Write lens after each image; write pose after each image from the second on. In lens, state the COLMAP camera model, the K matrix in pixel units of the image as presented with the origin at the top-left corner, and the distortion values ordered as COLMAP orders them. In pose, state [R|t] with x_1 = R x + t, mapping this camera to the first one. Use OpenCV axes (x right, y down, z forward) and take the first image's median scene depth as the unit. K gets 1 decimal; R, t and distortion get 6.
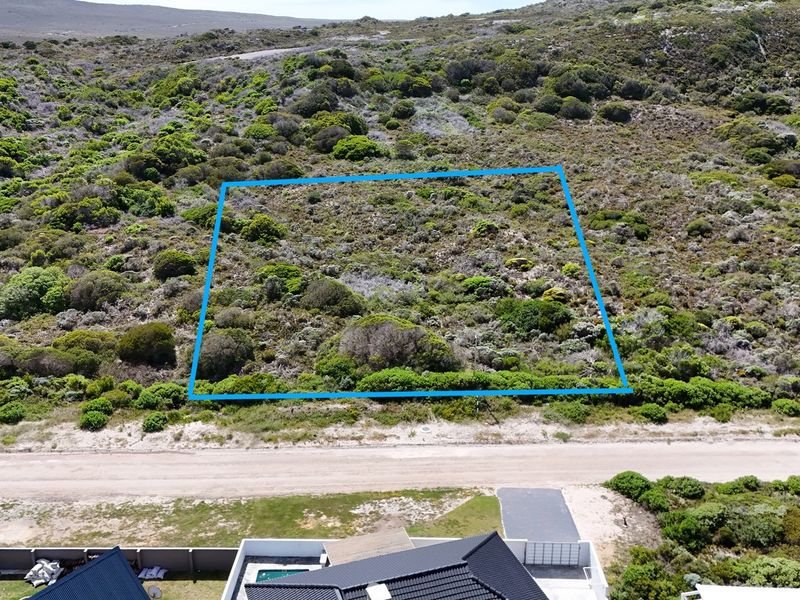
lens RADIAL K [[775.6, 0, 397.5], [0, 775.6, 299.5], [0, 0, 1]] dist [0.044130, 0.000000]
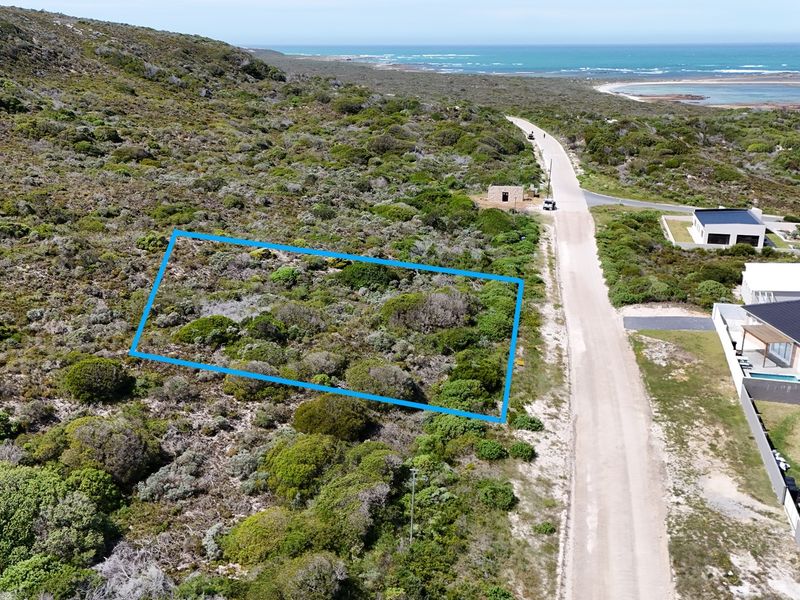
lens RADIAL K [[775.6, 0, 394.4], [0, 775.6, 296.7], [0, 0, 1]] dist [0.044130, 0.000000]
pose [[0.238303, -0.303872, 0.922428, -0.838462], [0.308592, 0.924260, 0.224753, -0.186006], [-0.920860, 0.231095, 0.314027, 0.552456]]
